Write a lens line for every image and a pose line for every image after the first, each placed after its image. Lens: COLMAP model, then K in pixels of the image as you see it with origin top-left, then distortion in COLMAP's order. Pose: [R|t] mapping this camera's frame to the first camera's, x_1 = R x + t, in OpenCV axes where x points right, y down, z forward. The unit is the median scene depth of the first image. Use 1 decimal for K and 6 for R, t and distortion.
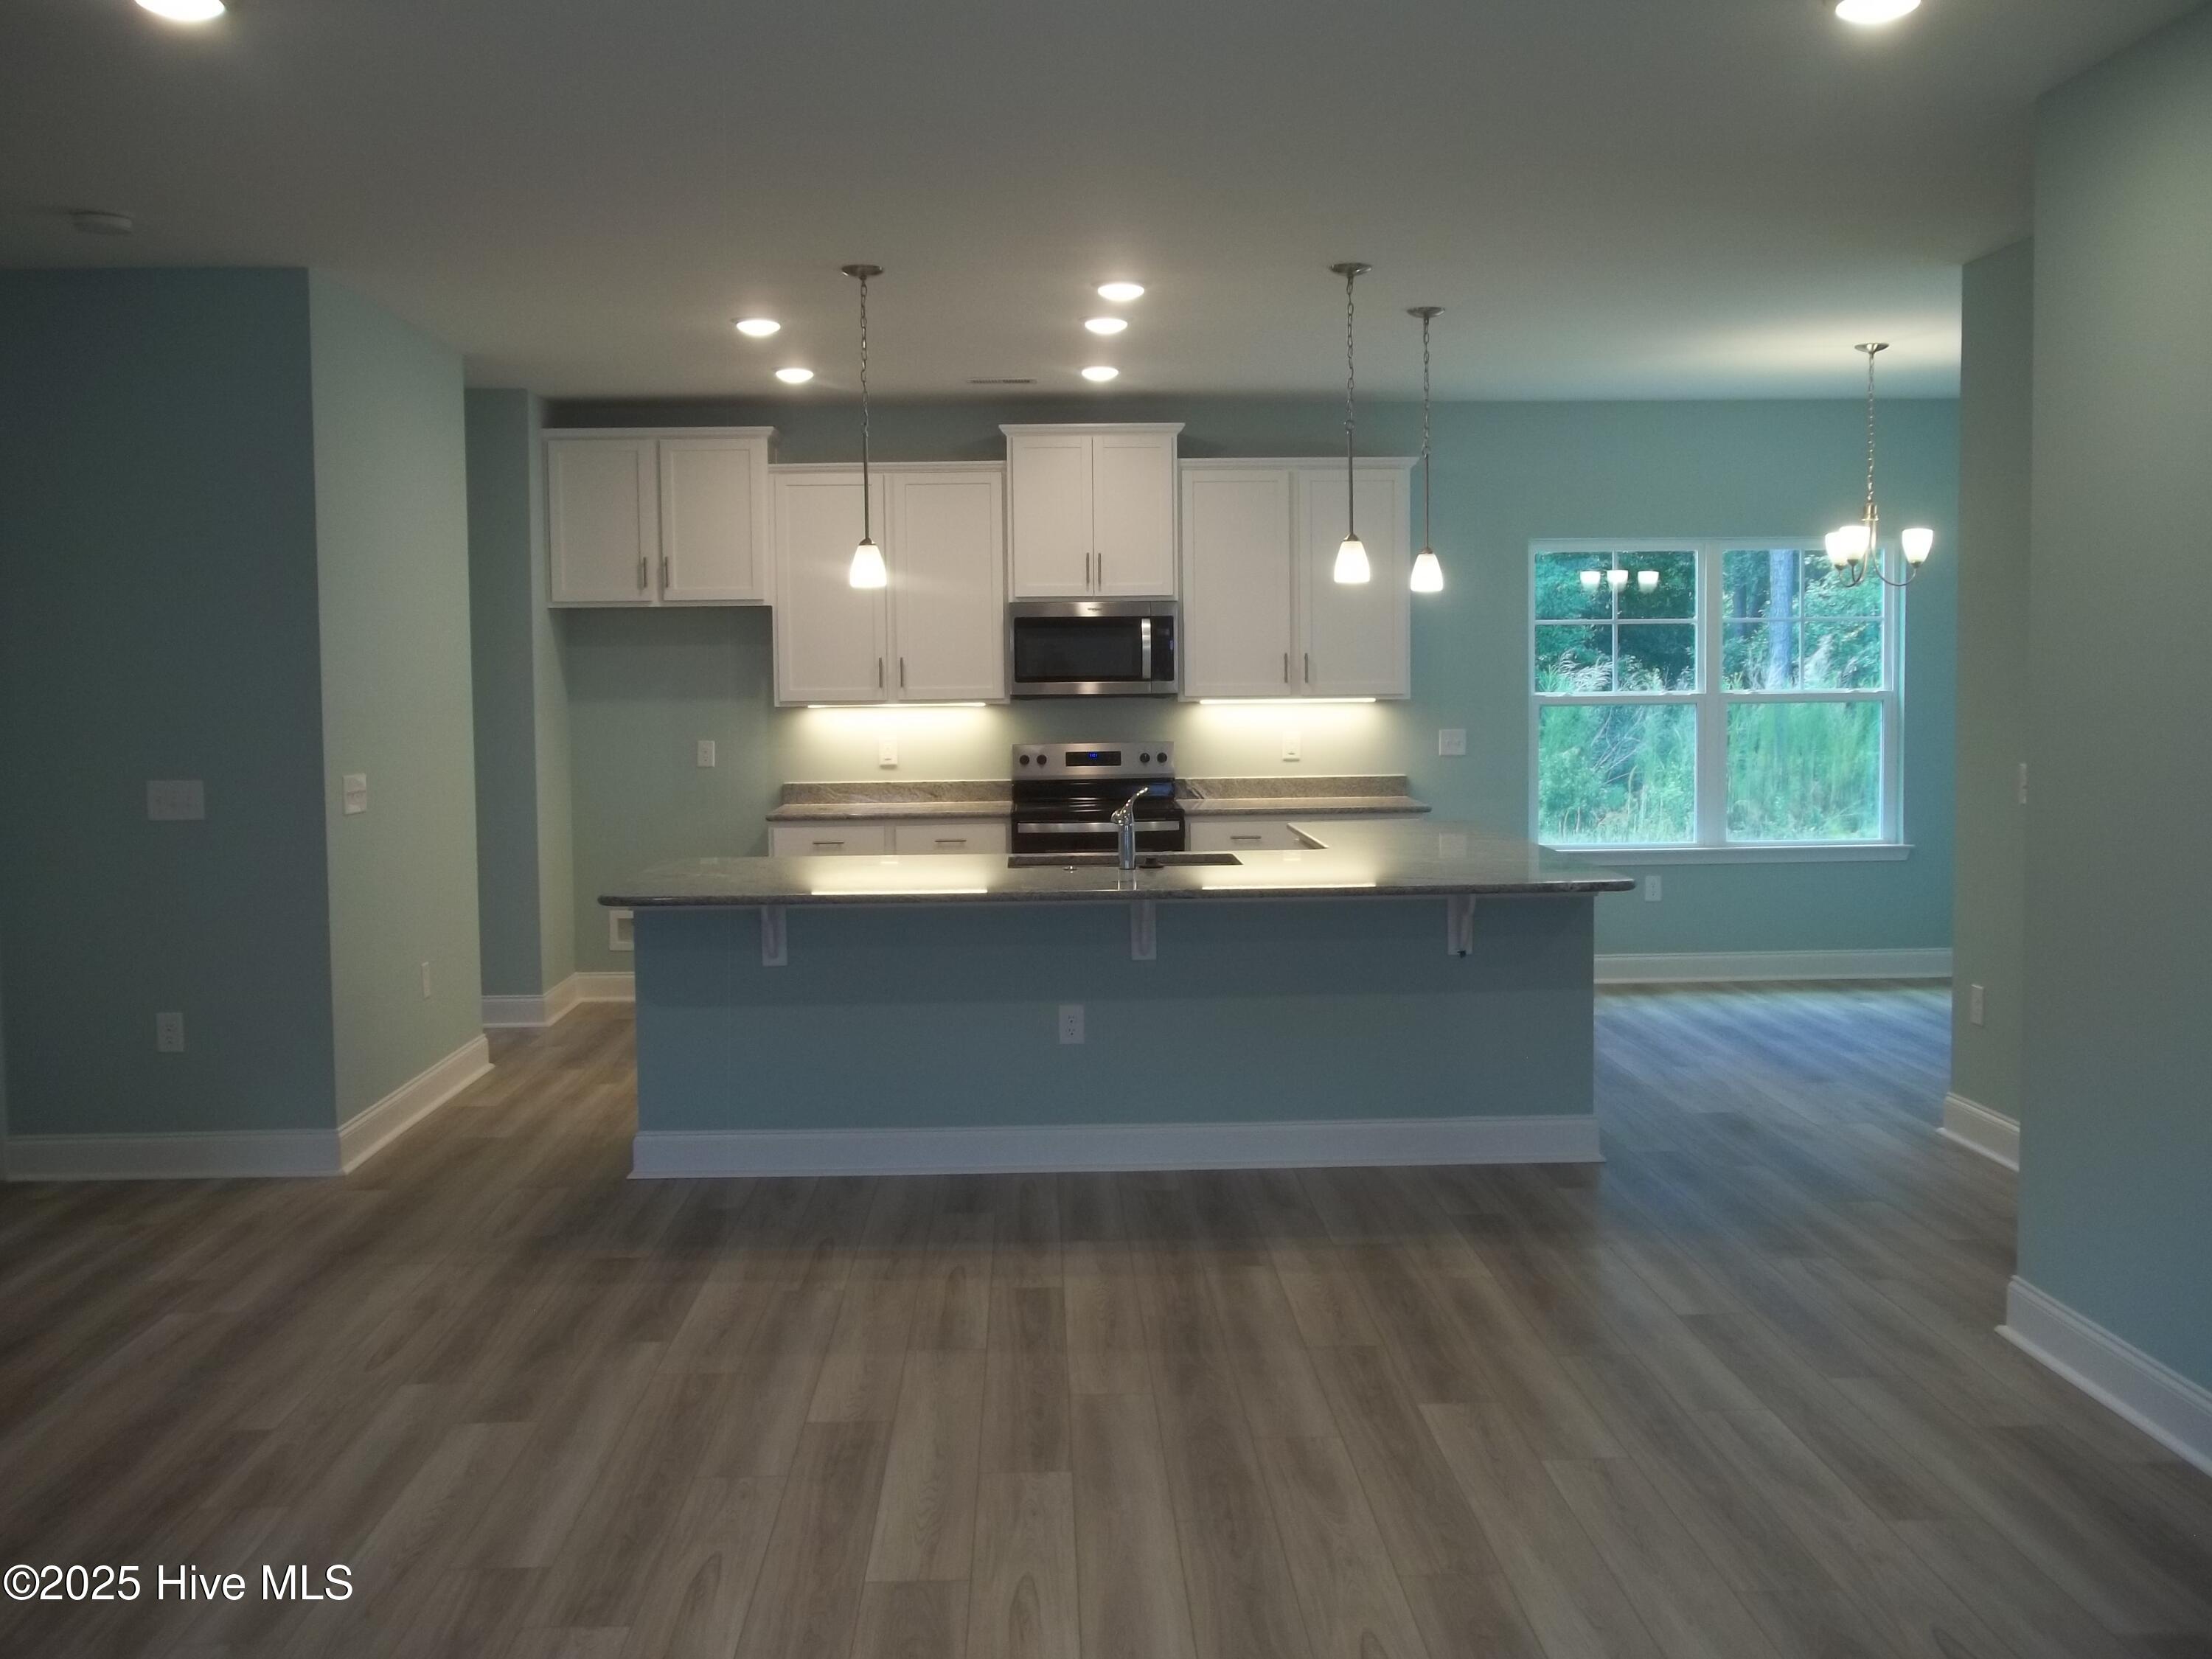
lens RADIAL K [[2130.3, 0, 1117.2], [0, 2130.3, 806.6], [0, 0, 1]] dist [-0.026628, 0.021630]
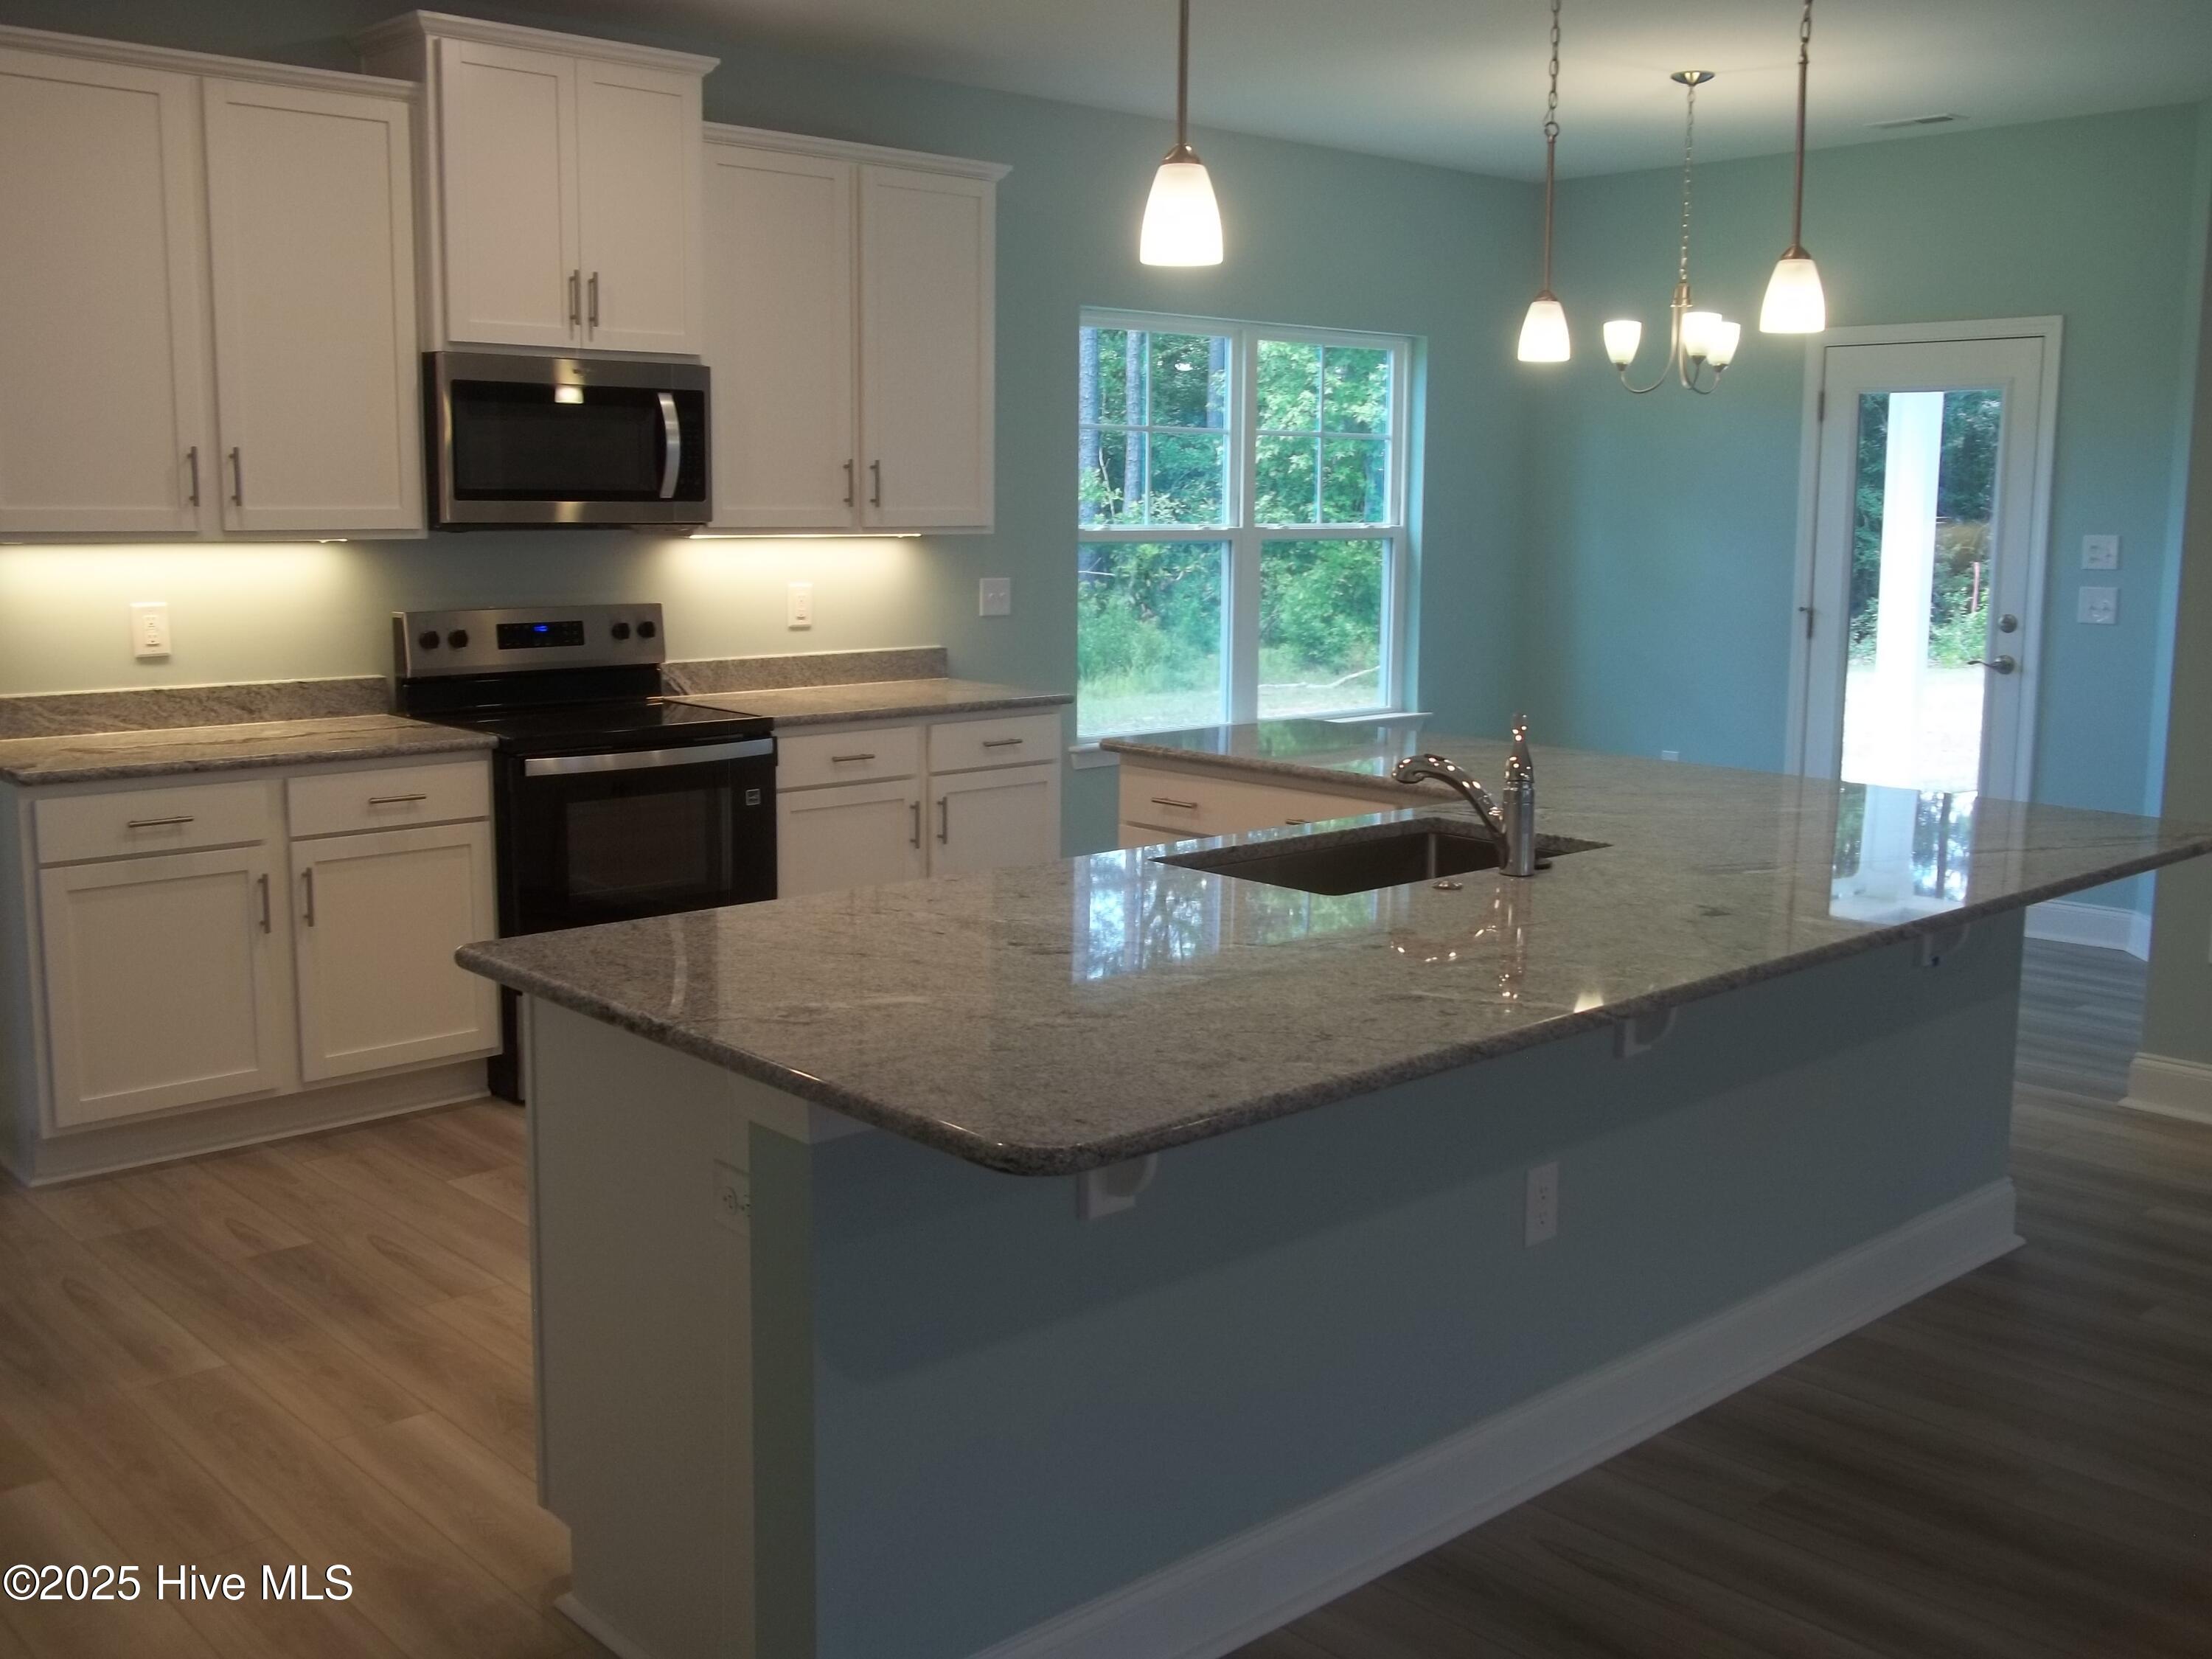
lens RADIAL K [[2130.3, 0, 1117.2], [0, 2130.3, 806.6], [0, 0, 1]] dist [-0.026628, 0.021630]
pose [[0.762908, -0.076208, 0.642000, -0.266608], [0.025259, 0.995784, 0.088188, -0.022885], [-0.646014, -0.051062, 0.761616, 0.457425]]
